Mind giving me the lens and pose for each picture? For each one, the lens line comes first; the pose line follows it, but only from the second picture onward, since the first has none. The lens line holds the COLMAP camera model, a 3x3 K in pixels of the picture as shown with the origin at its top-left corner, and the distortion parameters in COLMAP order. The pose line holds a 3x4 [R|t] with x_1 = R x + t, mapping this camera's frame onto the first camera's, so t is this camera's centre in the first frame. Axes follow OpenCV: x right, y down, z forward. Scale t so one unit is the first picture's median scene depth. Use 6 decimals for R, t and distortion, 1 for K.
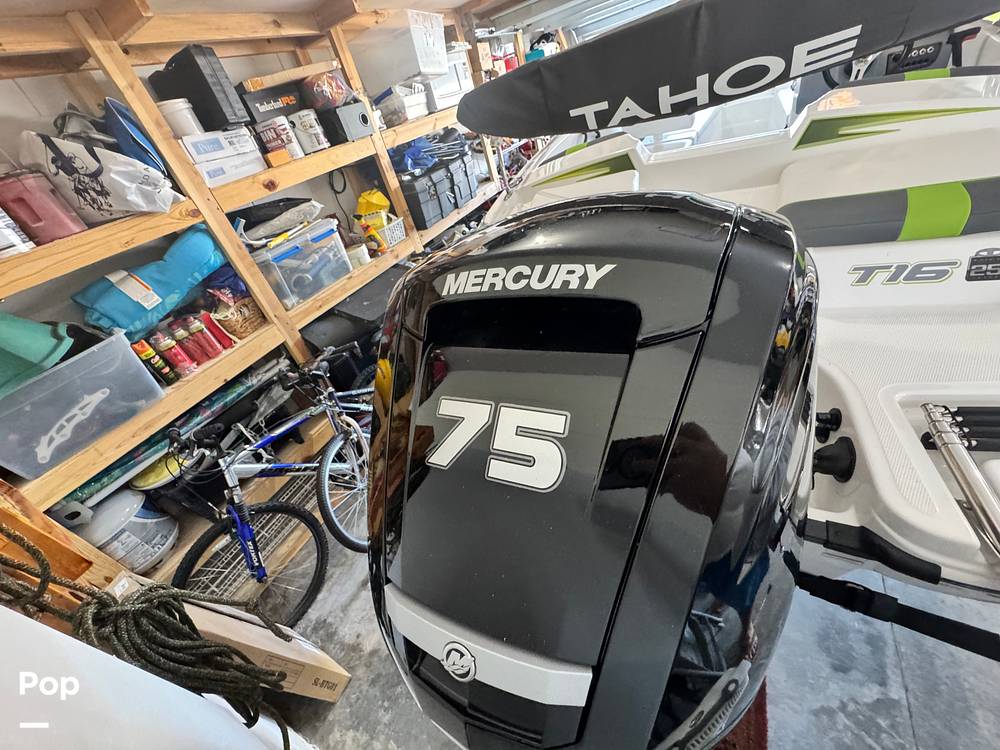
lens RADIAL K [[401.5, 0, 500.4], [0, 401.5, 376.2], [0, 0, 1]] dist [0.000312, 0.000273]
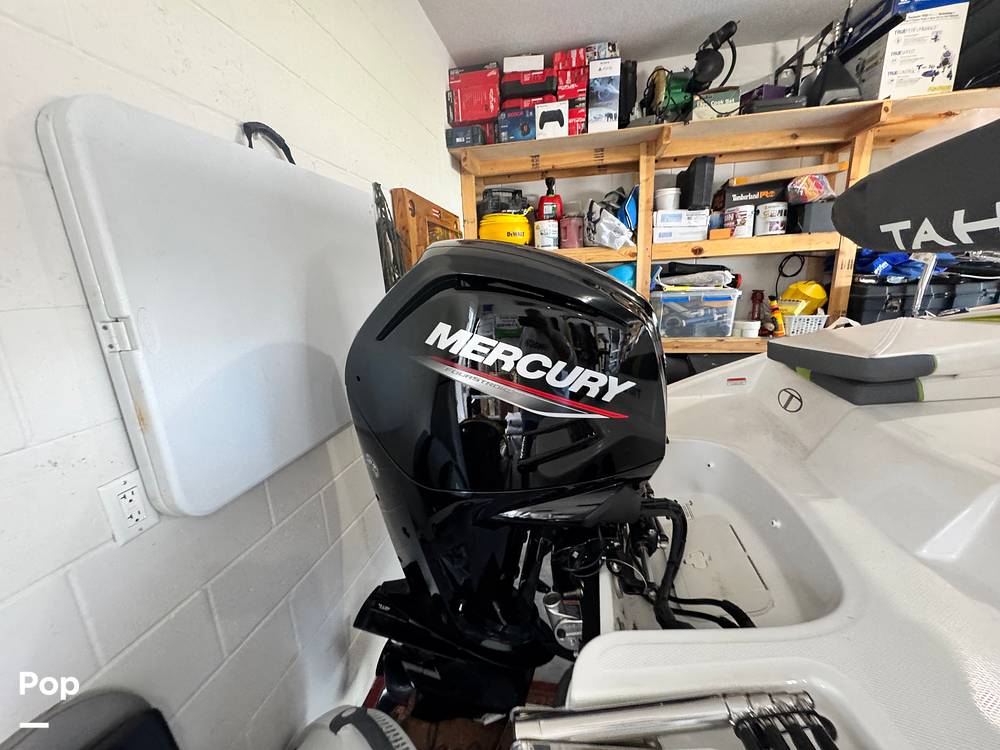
lens RADIAL K [[401.5, 0, 500.6], [0, 401.5, 376.3], [0, 0, 1]] dist [0.000312, 0.000273]
pose [[0.280084, 0.453026, -0.846357, 0.500951], [-0.580672, 0.782017, 0.226425, -0.077925], [0.764442, 0.428038, 0.482090, 0.057712]]
